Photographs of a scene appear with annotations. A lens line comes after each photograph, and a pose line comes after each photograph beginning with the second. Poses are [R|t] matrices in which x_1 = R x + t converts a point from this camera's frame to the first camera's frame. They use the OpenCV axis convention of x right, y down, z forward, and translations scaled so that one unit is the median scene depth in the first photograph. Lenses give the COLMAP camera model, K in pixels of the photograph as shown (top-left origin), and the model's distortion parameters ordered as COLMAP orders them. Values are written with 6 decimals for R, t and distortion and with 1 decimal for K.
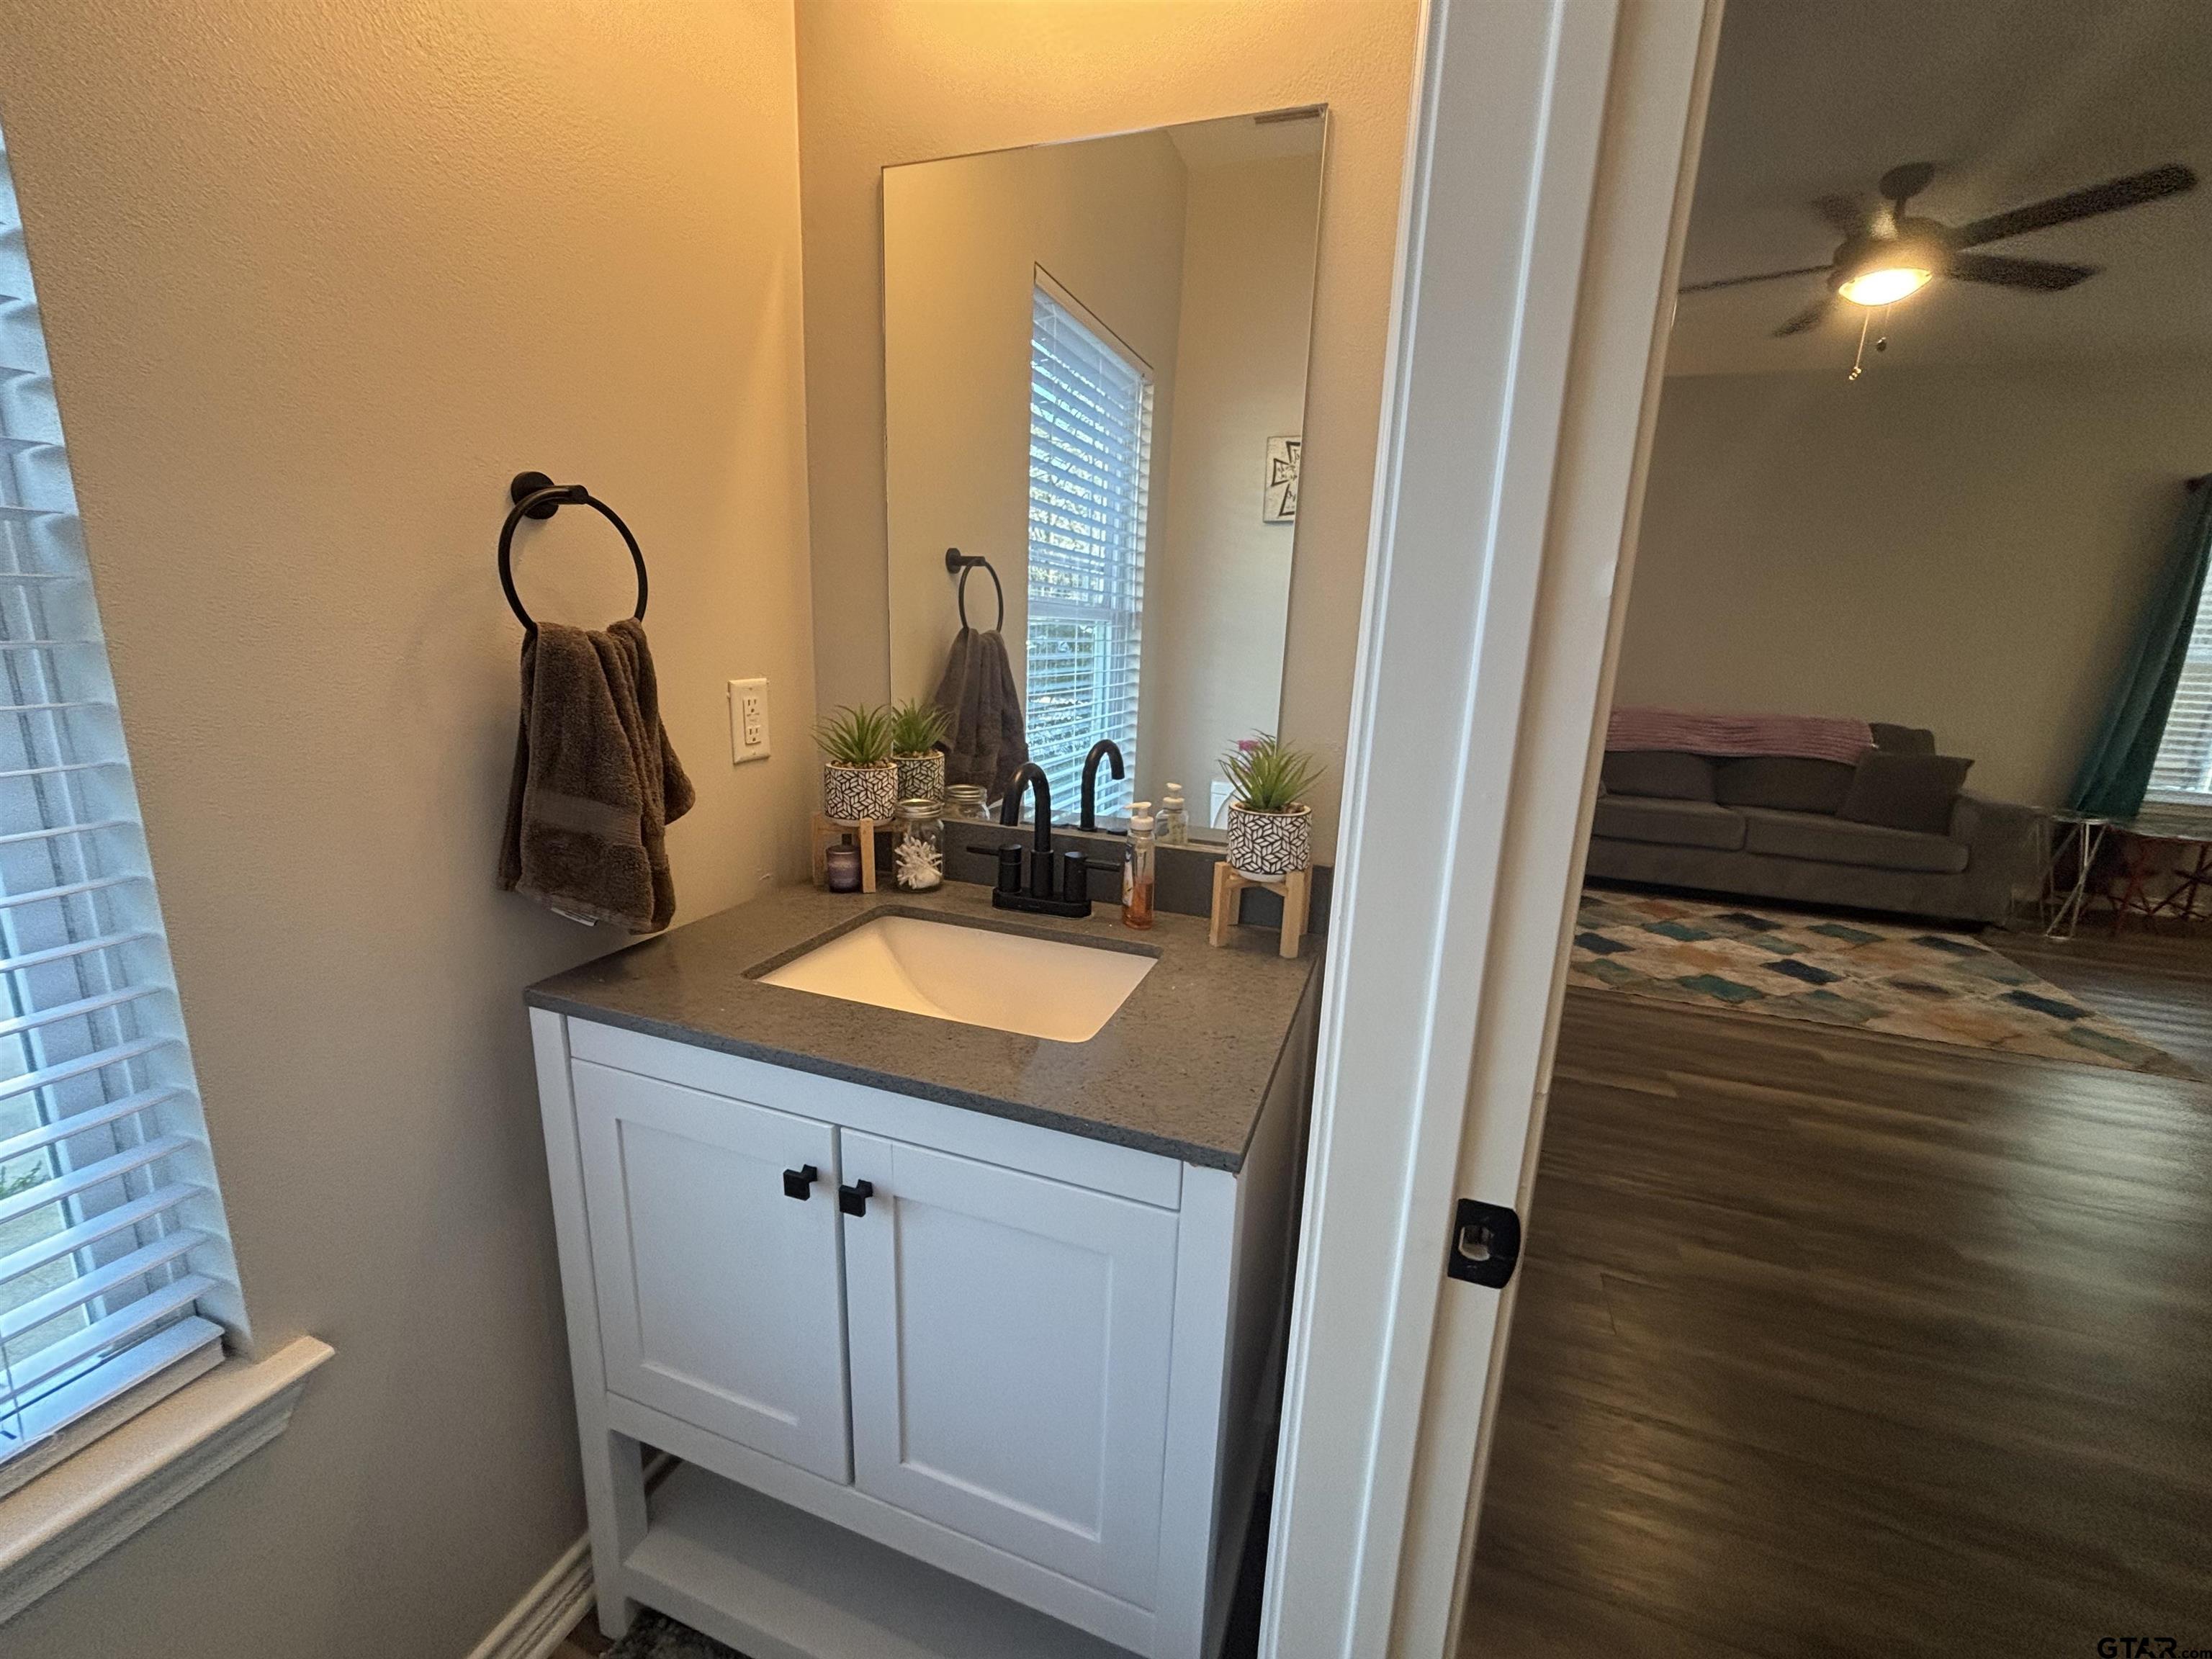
lens RADIAL K [[902.2, 0, 1106.6], [0, 902.2, 826.6], [0, 0, 1]] dist [0.007990, -0.001675]
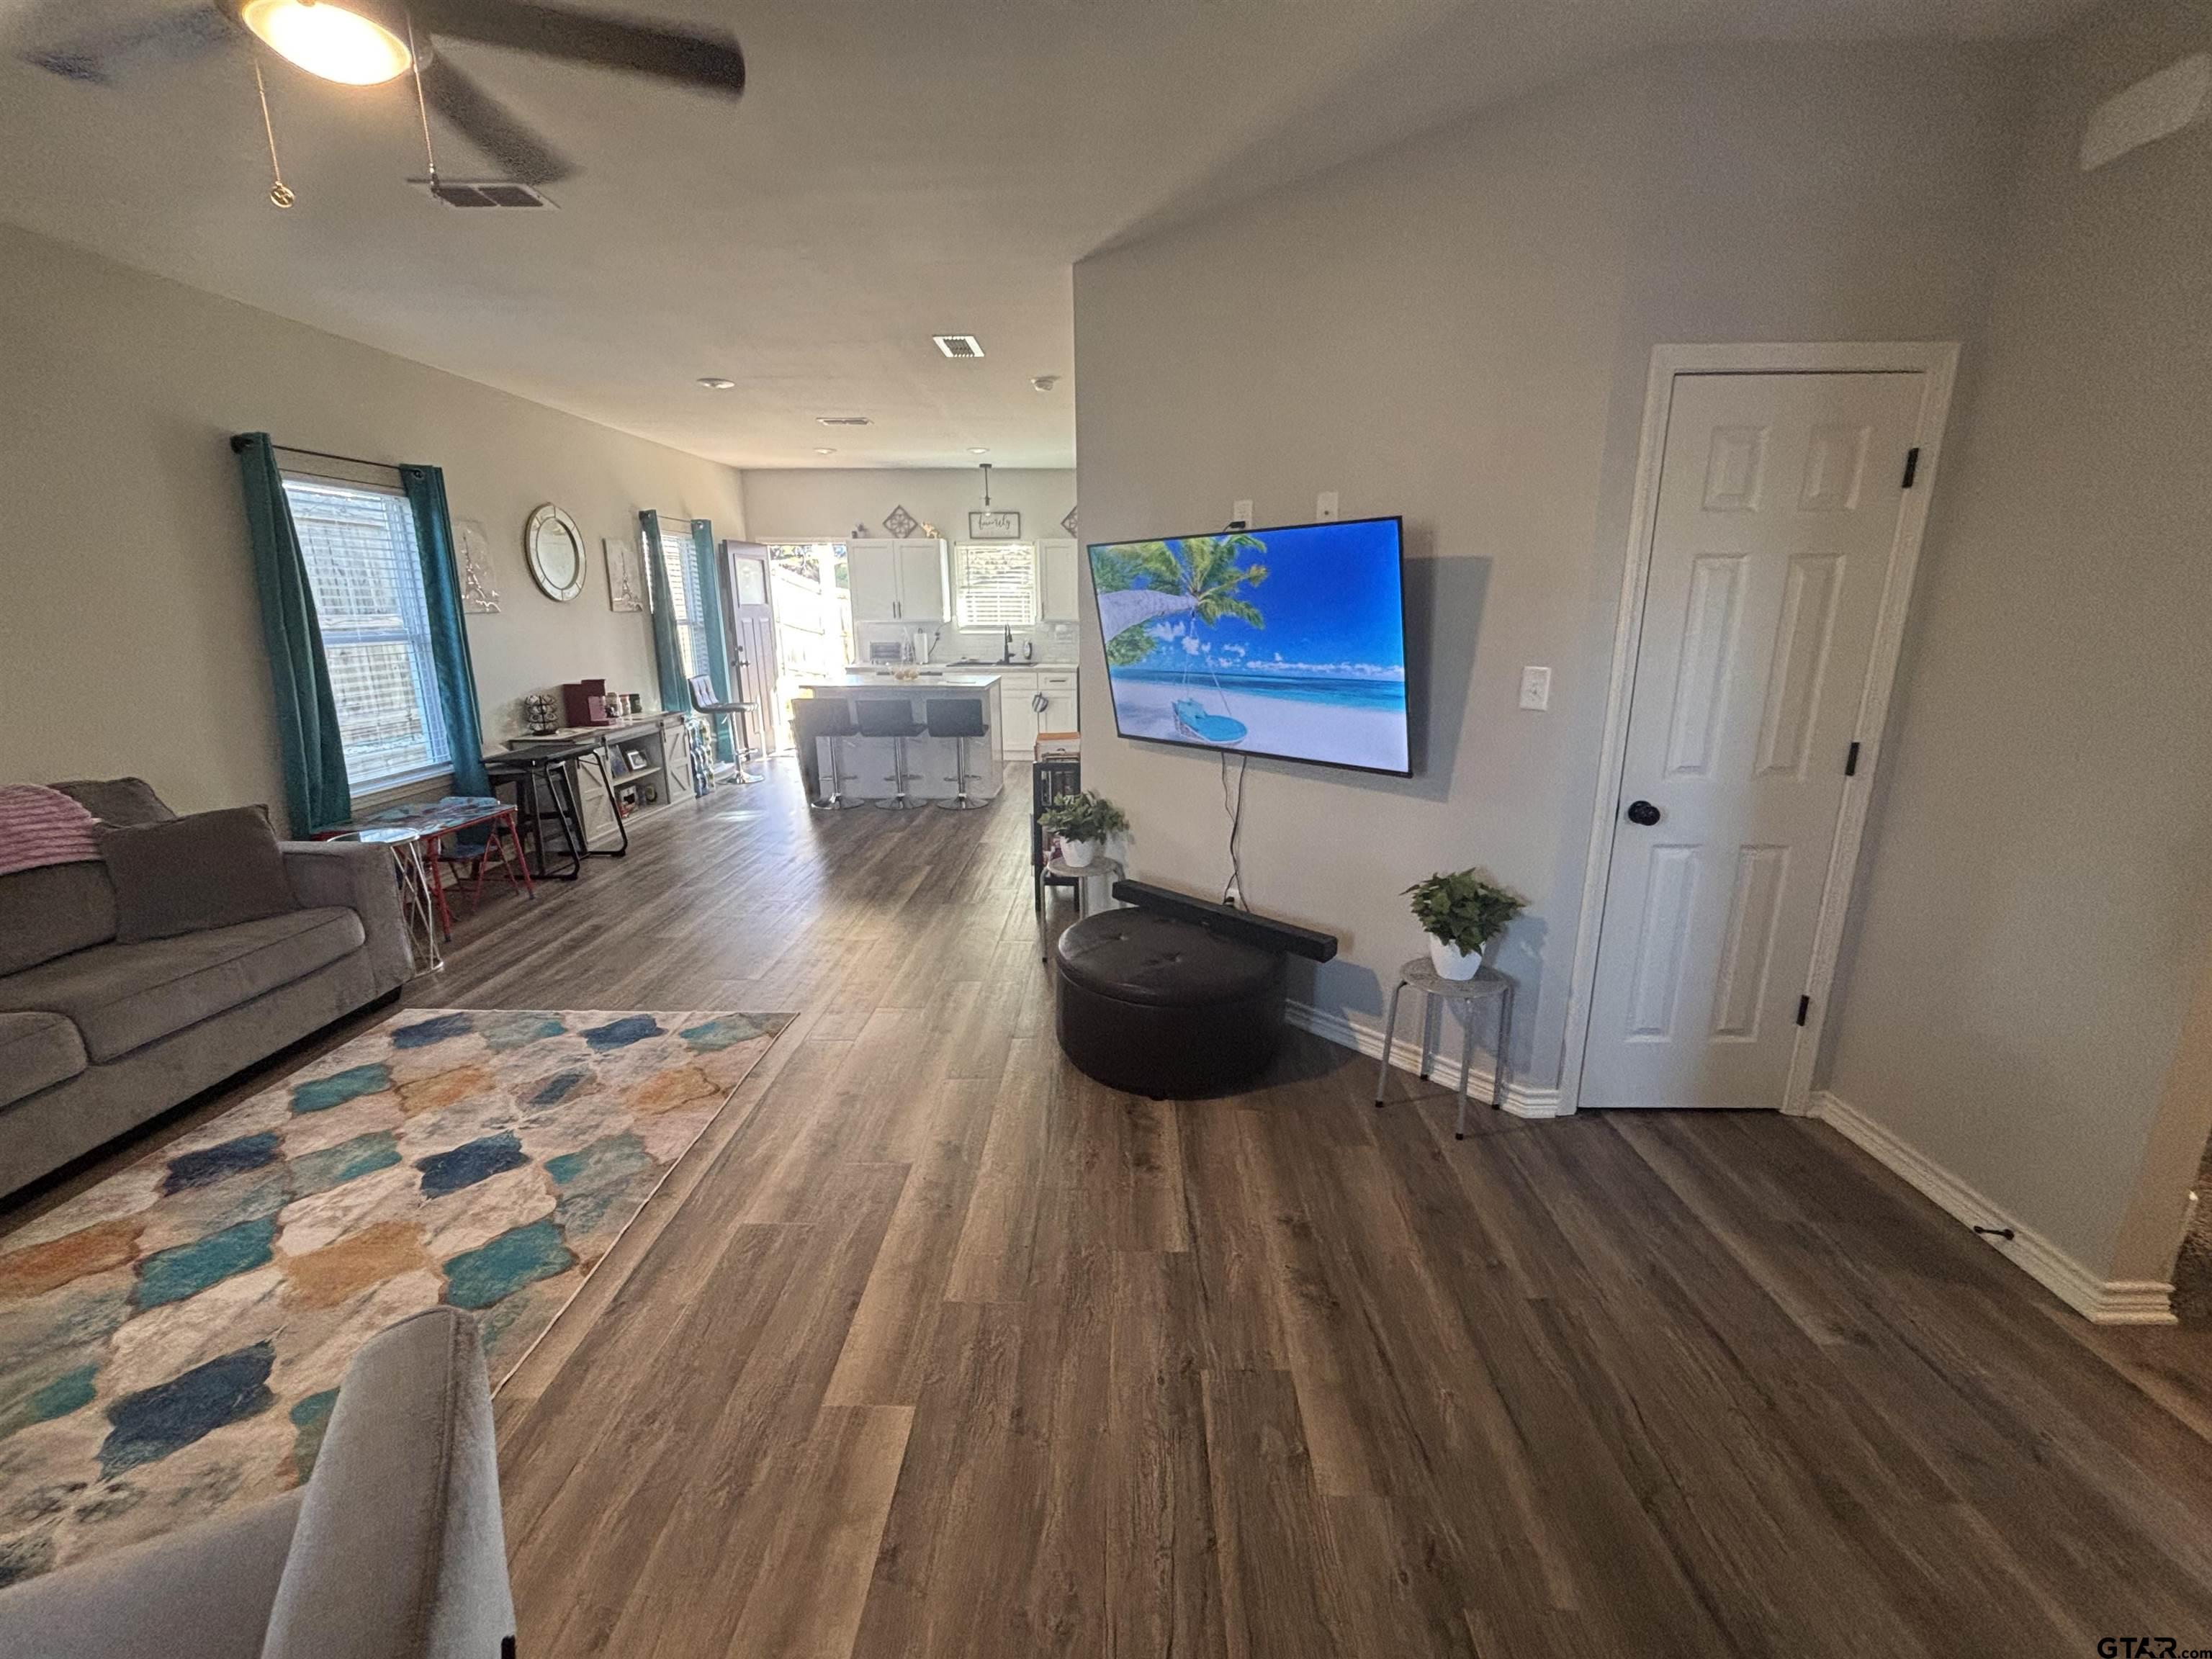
lens RADIAL K [[902.2, 0, 1114.0], [0, 902.2, 819.6], [0, 0, 1]] dist [0.007990, -0.001675]
pose [[-0.322959, -0.261274, 0.909634, 0.077100], [0.203427, 0.919508, 0.336336, -0.207344], [-0.924292, 0.293667, -0.243813, 0.672355]]
